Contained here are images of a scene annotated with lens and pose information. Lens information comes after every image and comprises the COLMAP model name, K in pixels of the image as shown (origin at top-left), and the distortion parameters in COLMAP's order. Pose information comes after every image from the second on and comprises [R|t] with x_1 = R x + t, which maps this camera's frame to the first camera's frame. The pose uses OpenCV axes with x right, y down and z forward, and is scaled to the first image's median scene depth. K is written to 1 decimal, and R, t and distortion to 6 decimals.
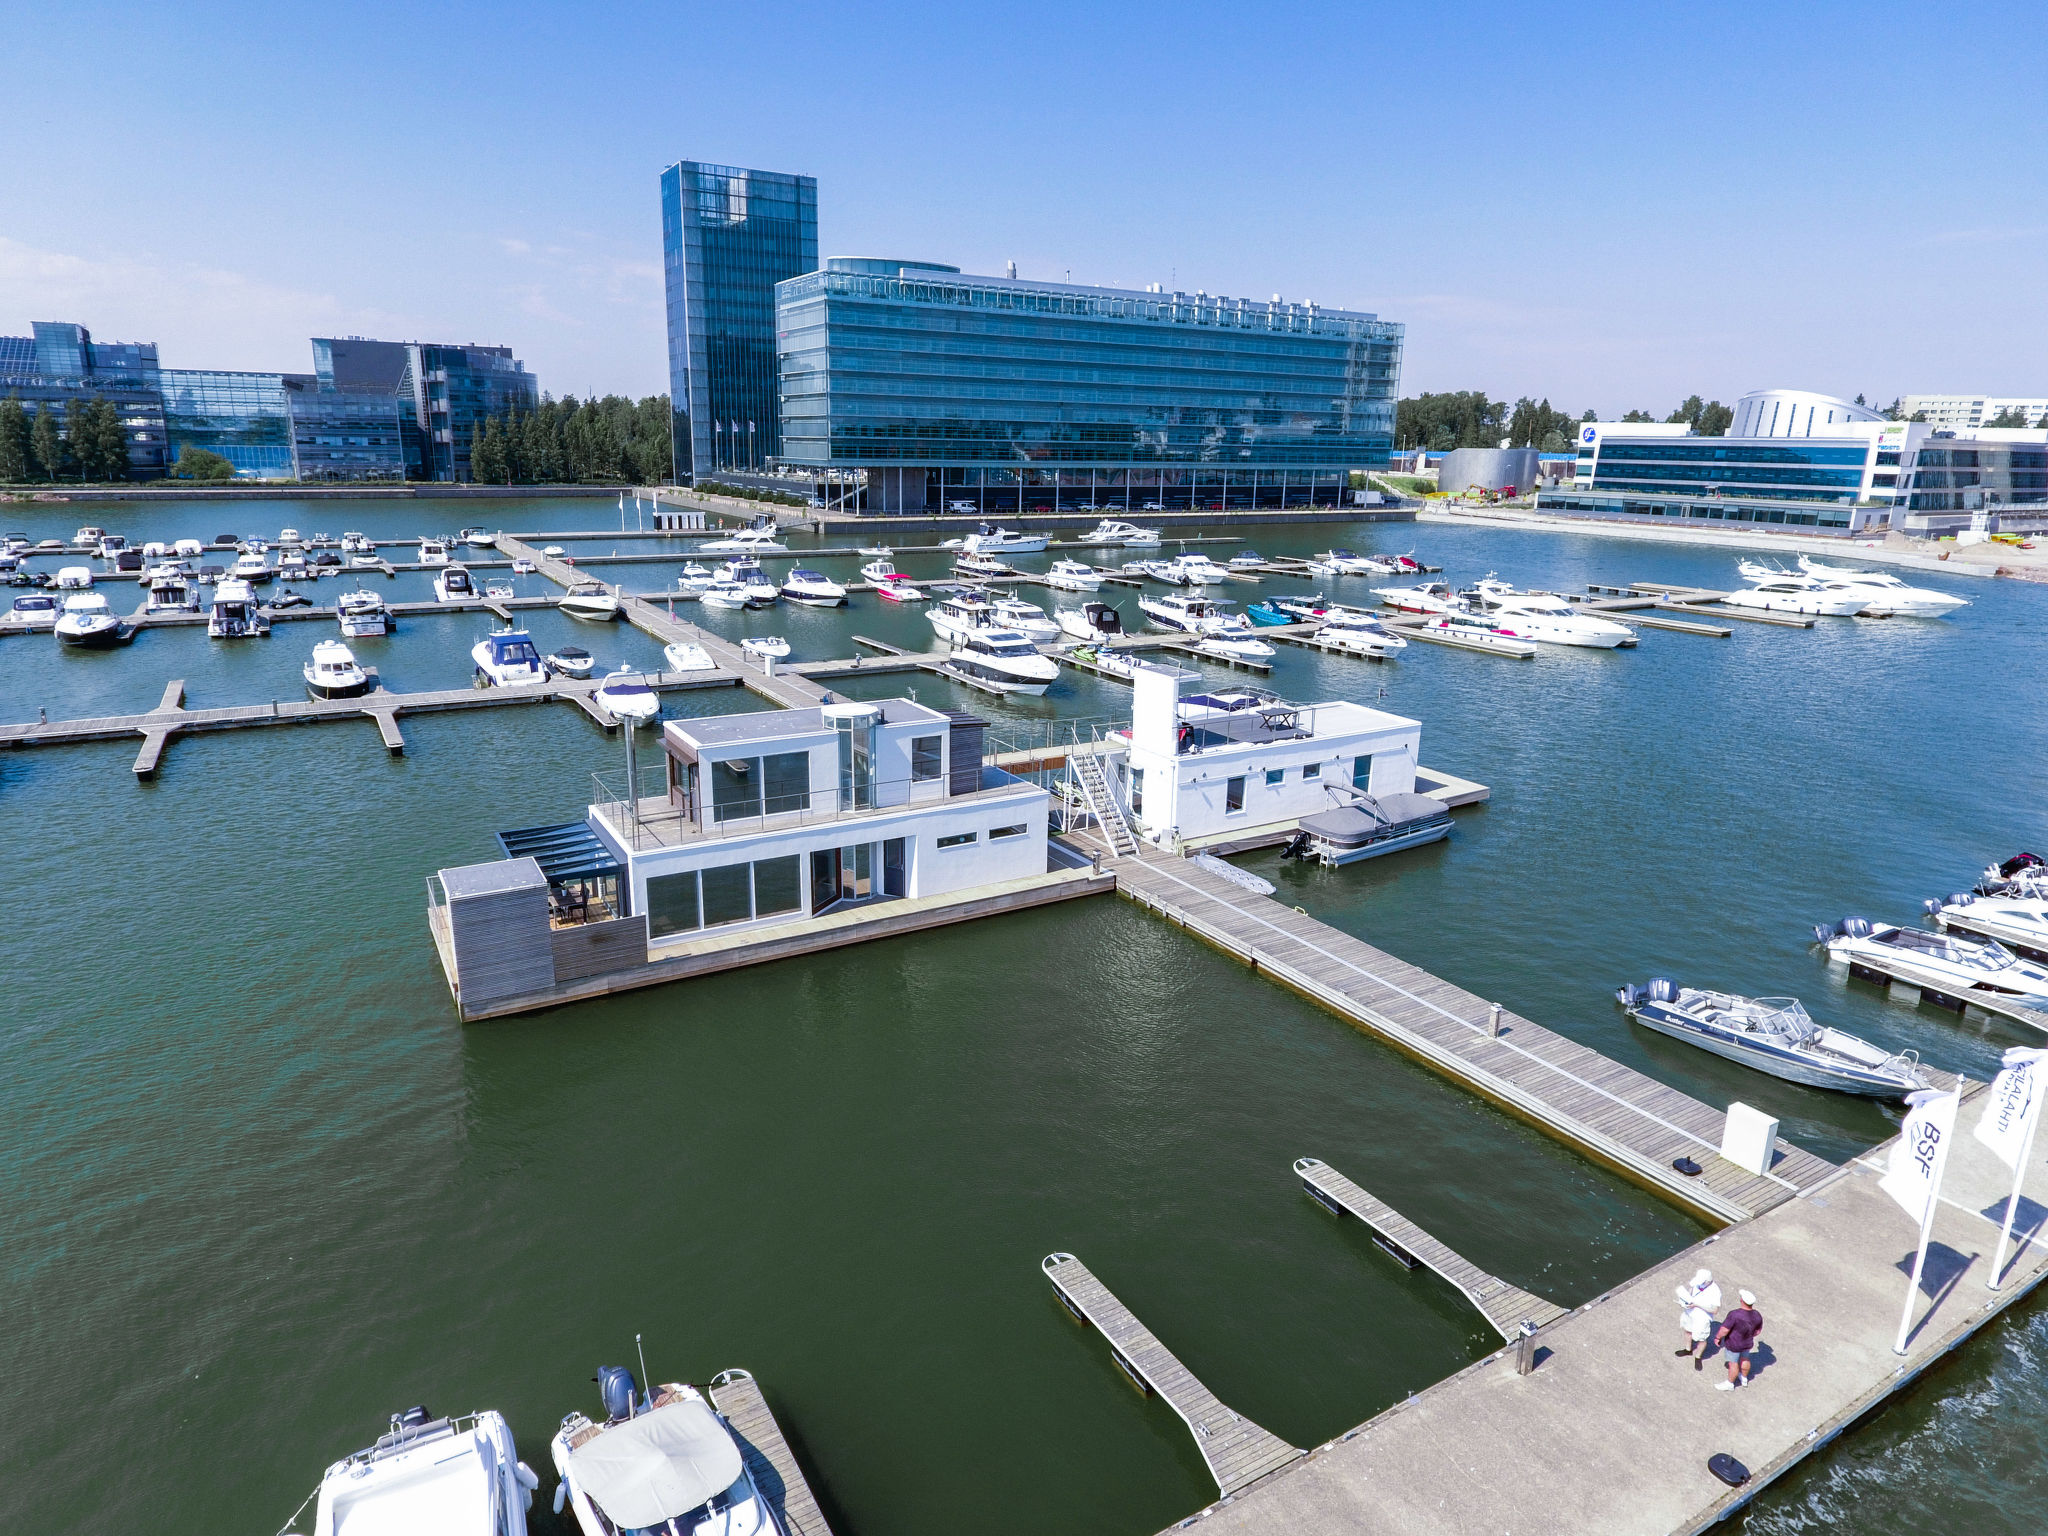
lens RADIAL K [[1194.5, 0, 1013.3], [0, 1194.5, 762.2], [0, 0, 1]] dist [-0.002815, -0.000987]
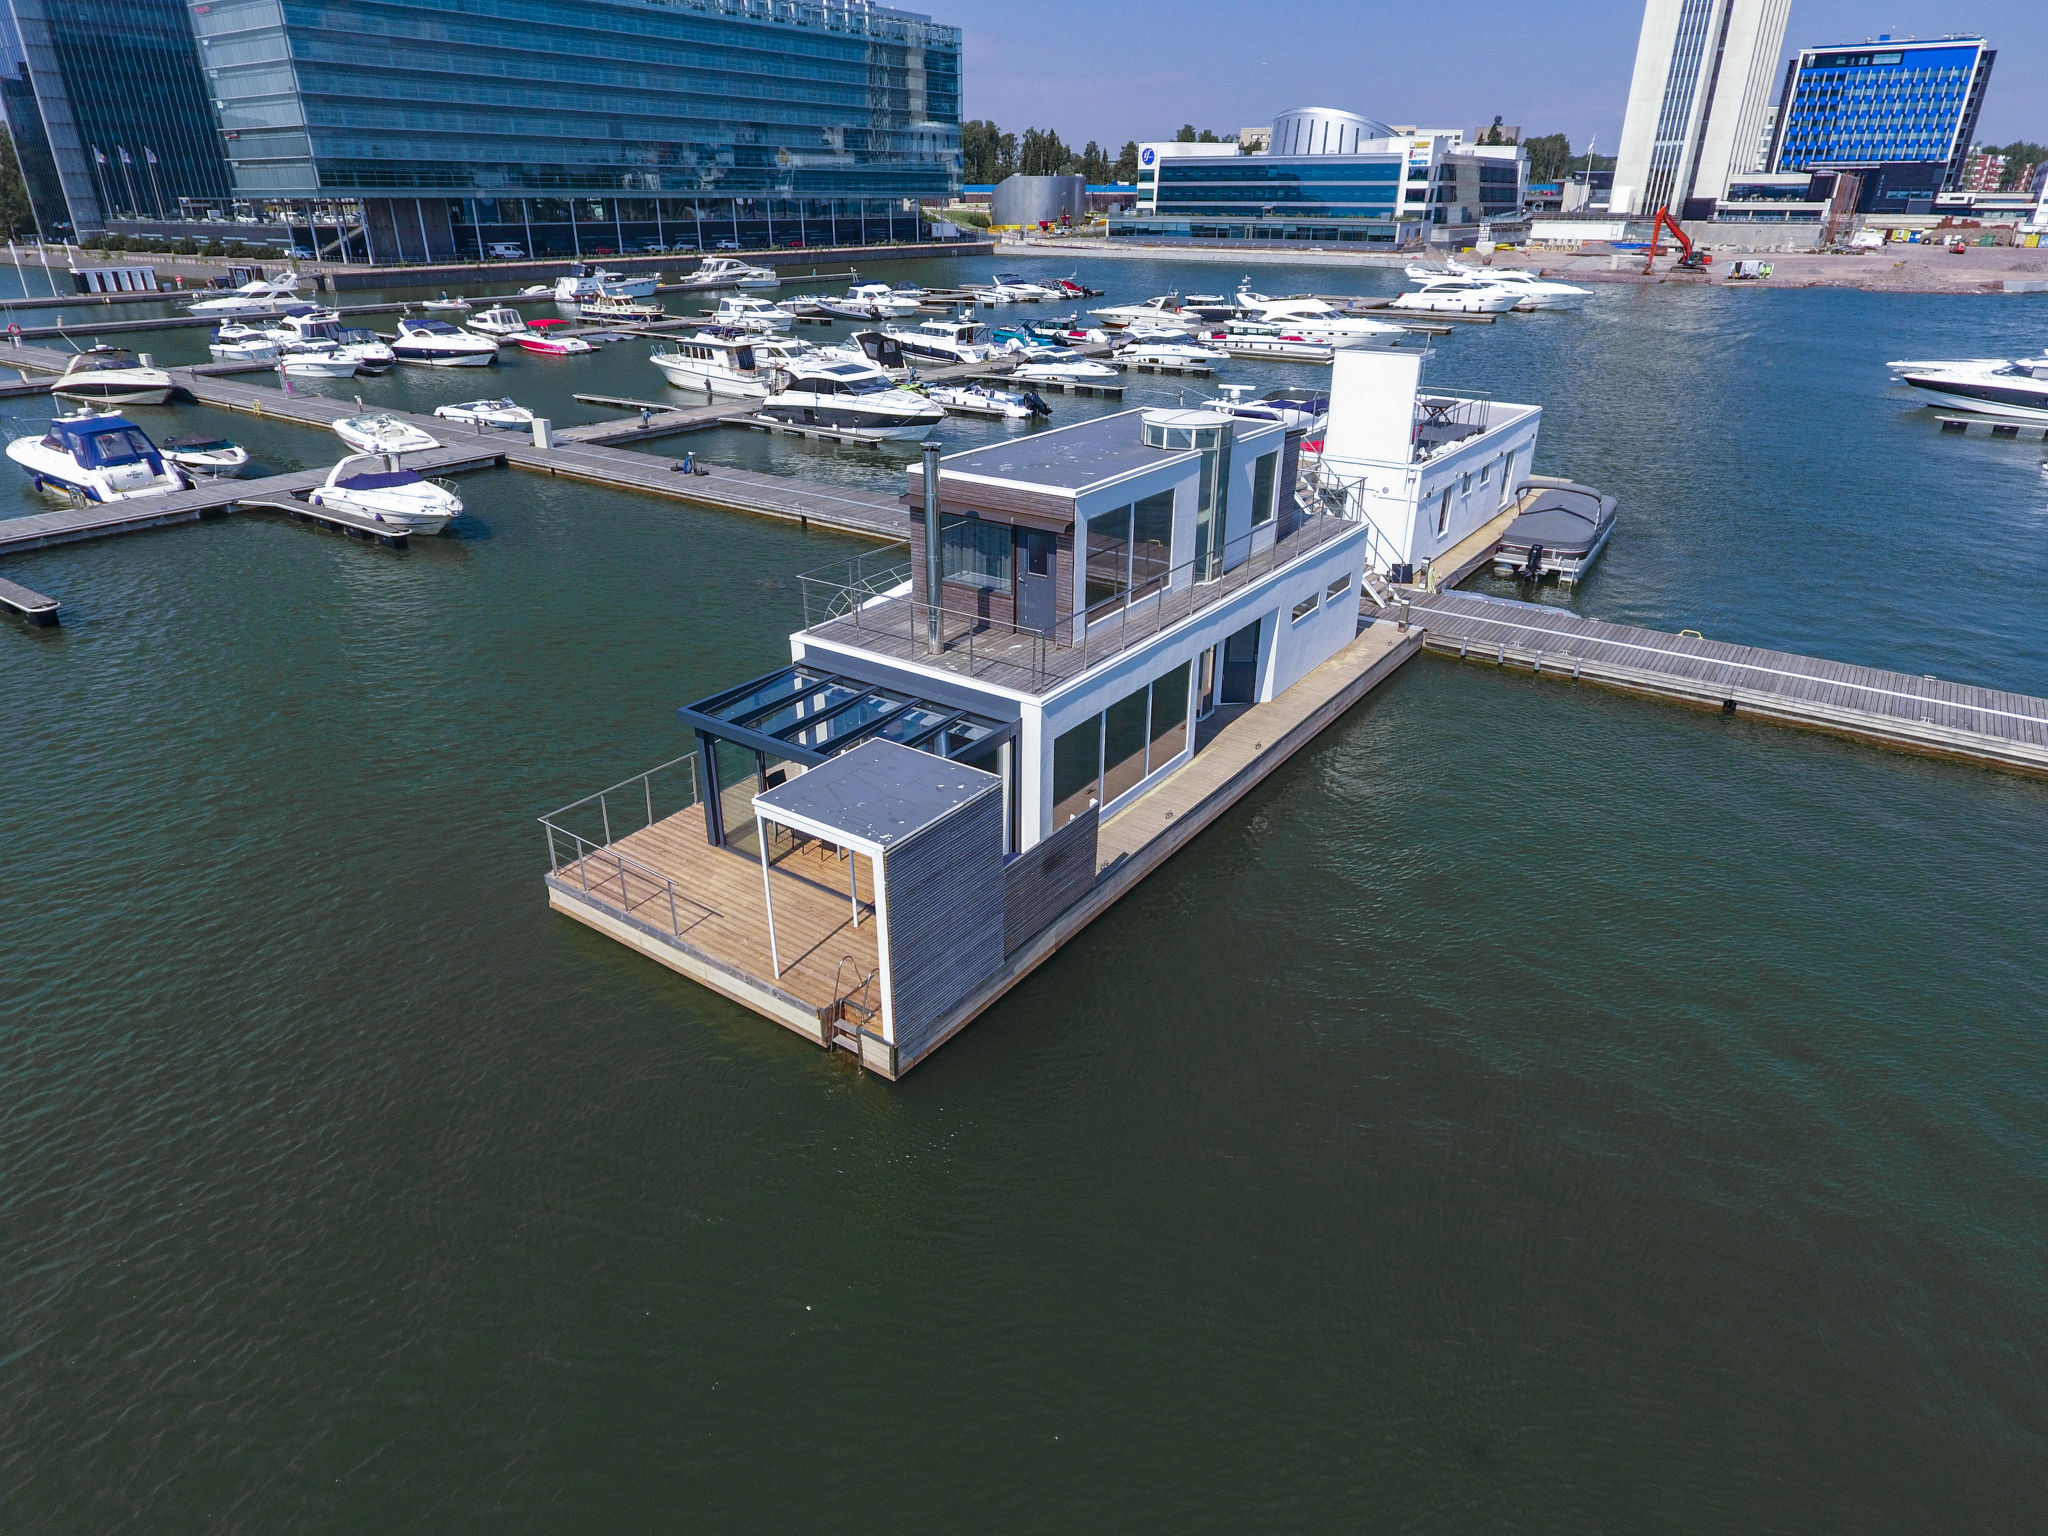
lens RADIAL K [[1194.5, 0, 1025.7], [0, 1194.5, 760.0], [0, 0, 1]] dist [-0.002815, -0.000987]
pose [[0.915514, -0.185672, 0.356875, -0.079377], [0.117077, 0.971692, 0.205199, -0.001451], [-0.384872, -0.146081, 0.911336, 0.075657]]
